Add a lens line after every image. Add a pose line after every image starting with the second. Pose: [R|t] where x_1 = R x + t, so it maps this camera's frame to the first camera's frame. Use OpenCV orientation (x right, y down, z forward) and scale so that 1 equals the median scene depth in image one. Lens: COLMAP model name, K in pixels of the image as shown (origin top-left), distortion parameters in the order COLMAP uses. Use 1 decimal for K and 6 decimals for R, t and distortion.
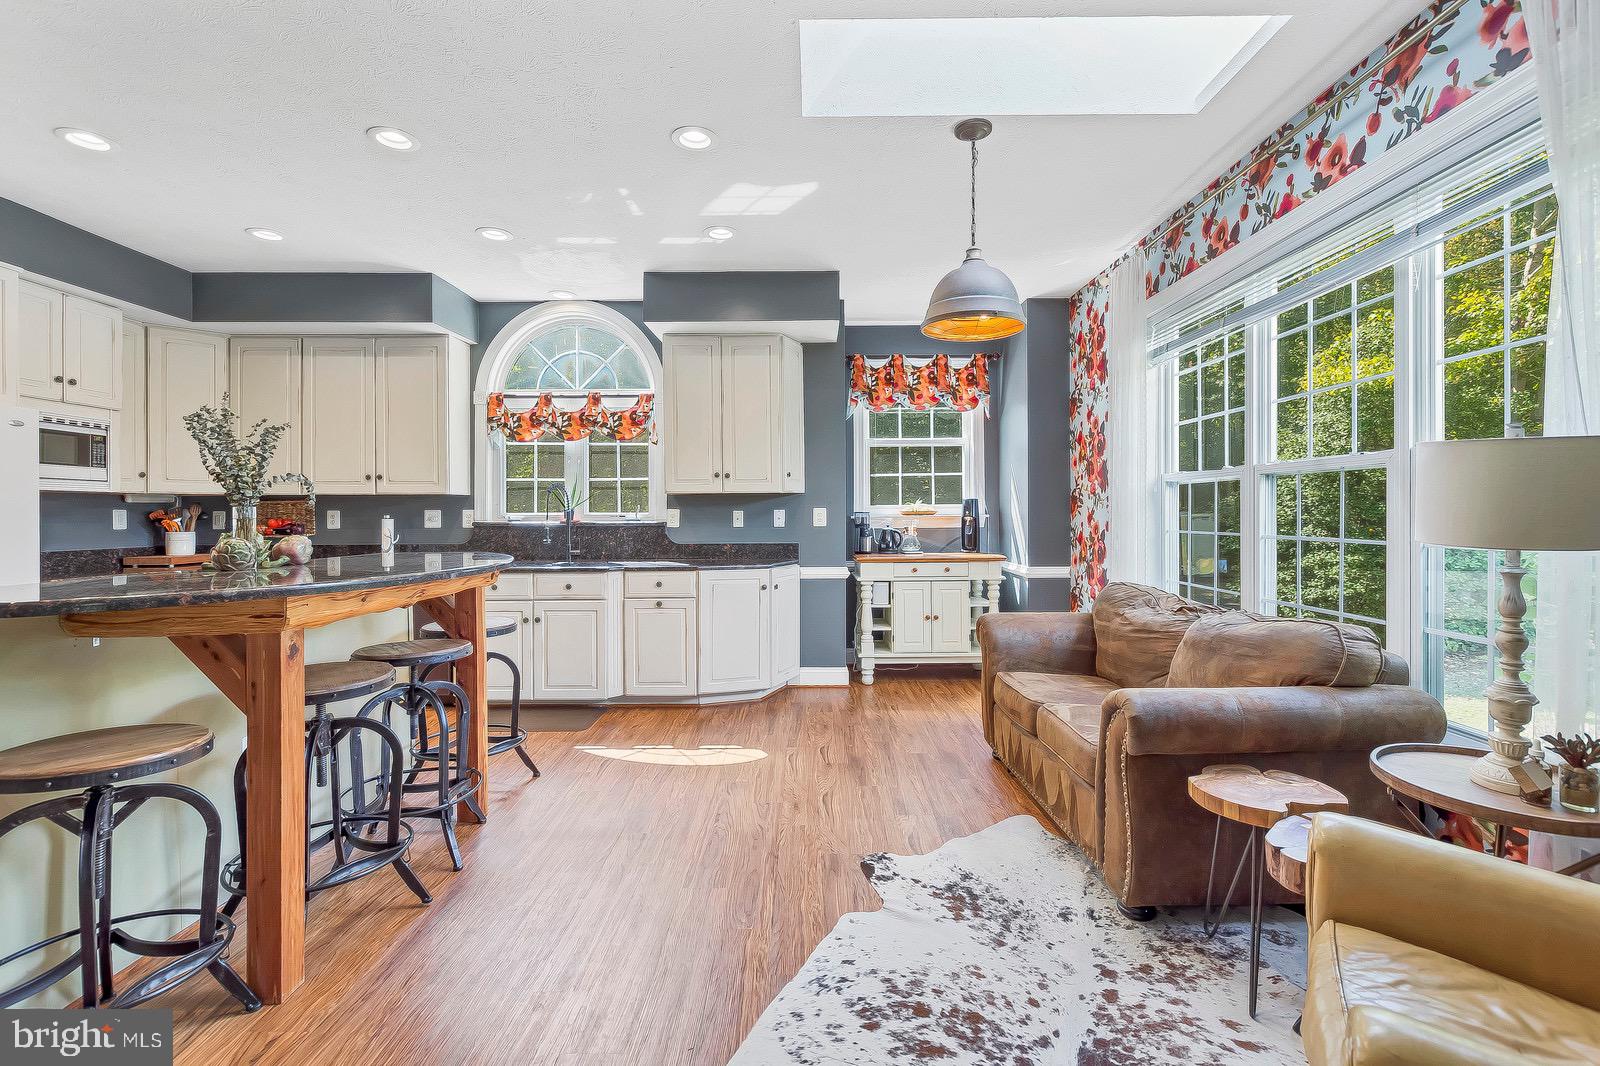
lens RADIAL K [[708.4, 0, 798.0], [0, 708.4, 515.6], [0, 0, 1]] dist [0.007924, -0.004088]
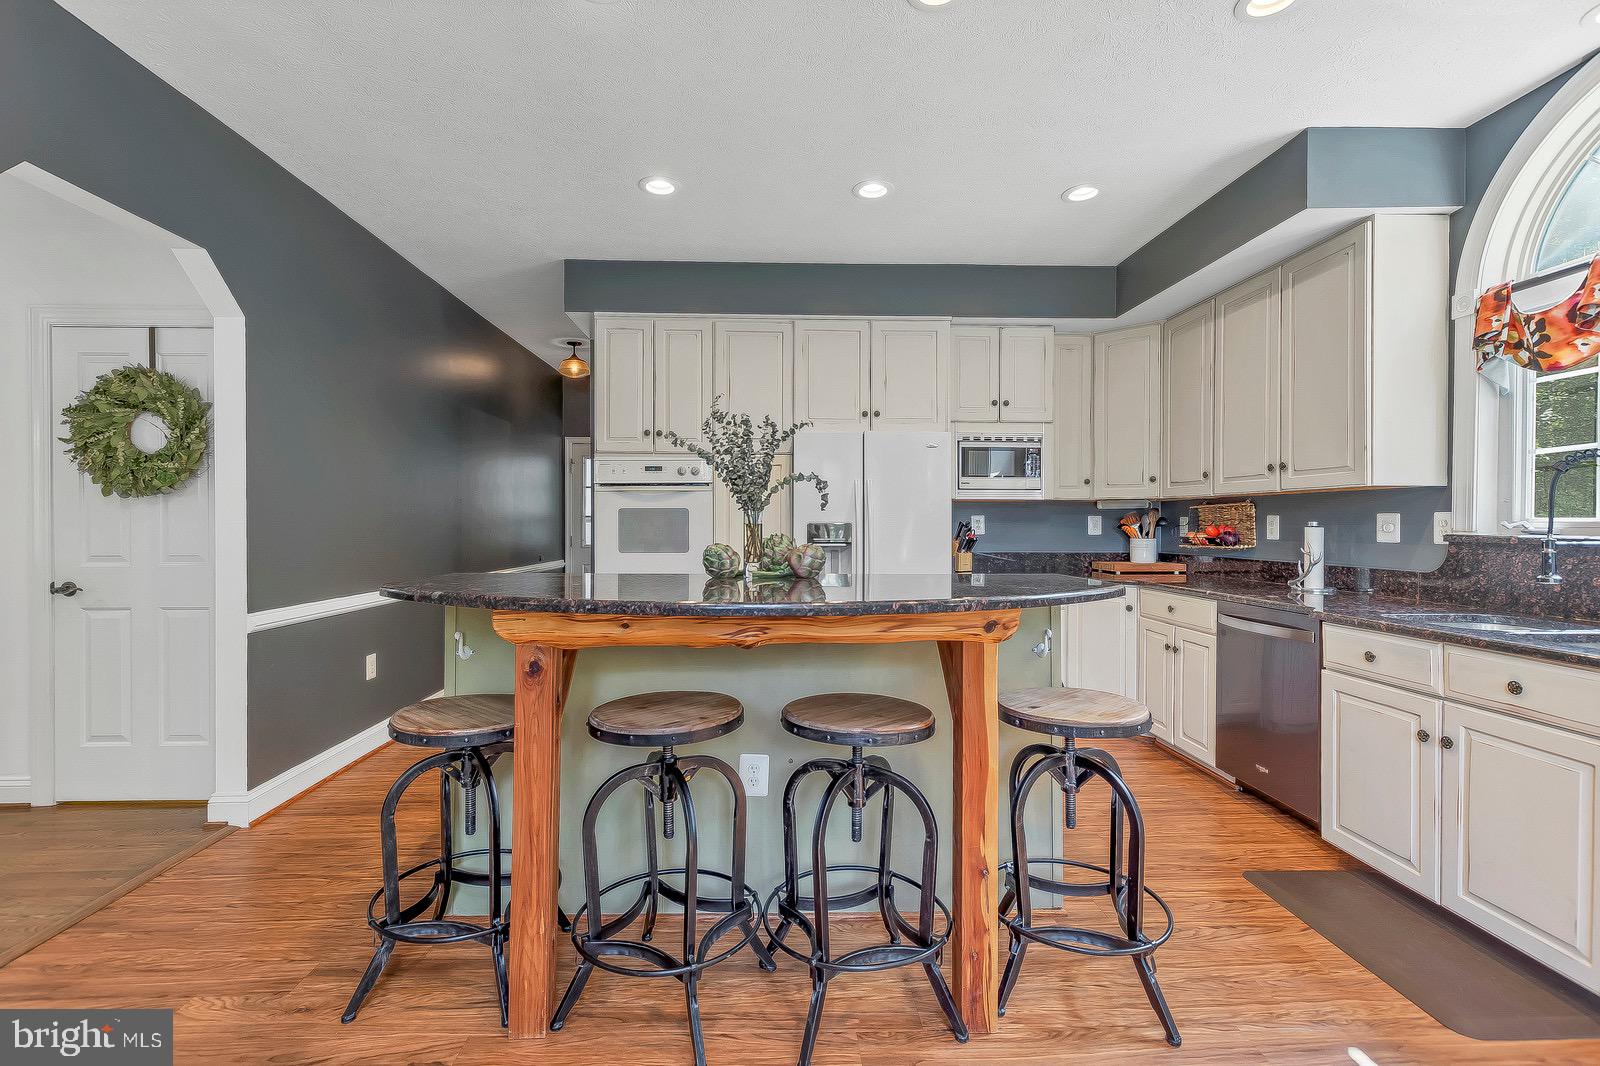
lens RADIAL K [[708.4, 0, 786.0], [0, 708.4, 528.5], [0, 0, 1]] dist [0.007924, -0.004088]
pose [[0.043136, 0.011646, -0.999001, 0.091882], [-0.002270, 0.999931, 0.011558, -0.000481], [0.999067, 0.001769, 0.043160, 0.564930]]
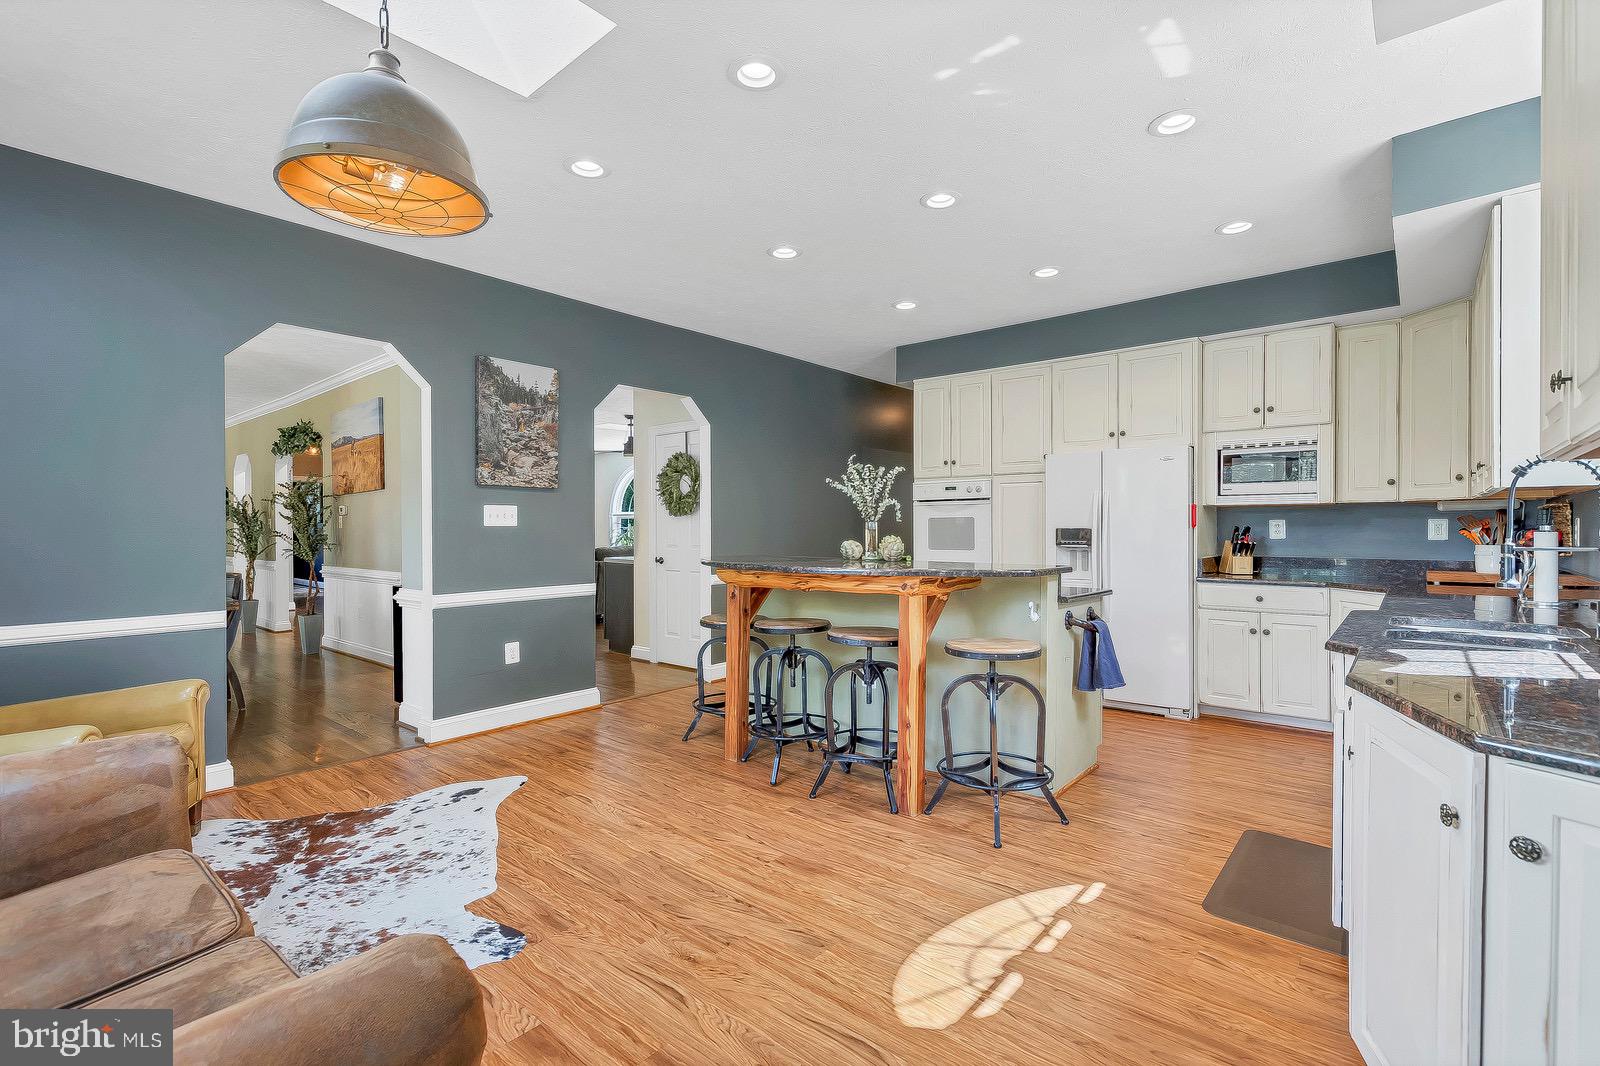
lens RADIAL K [[708.4, 0, 815.0], [0, 708.4, 536.2], [0, 0, 1]] dist [0.007924, -0.004088]
pose [[-0.623426, 0.015403, -0.781730, 0.317950], [0.004038, 0.999856, 0.016481, -0.004644], [0.781872, 0.007118, -0.623399, 1.074328]]
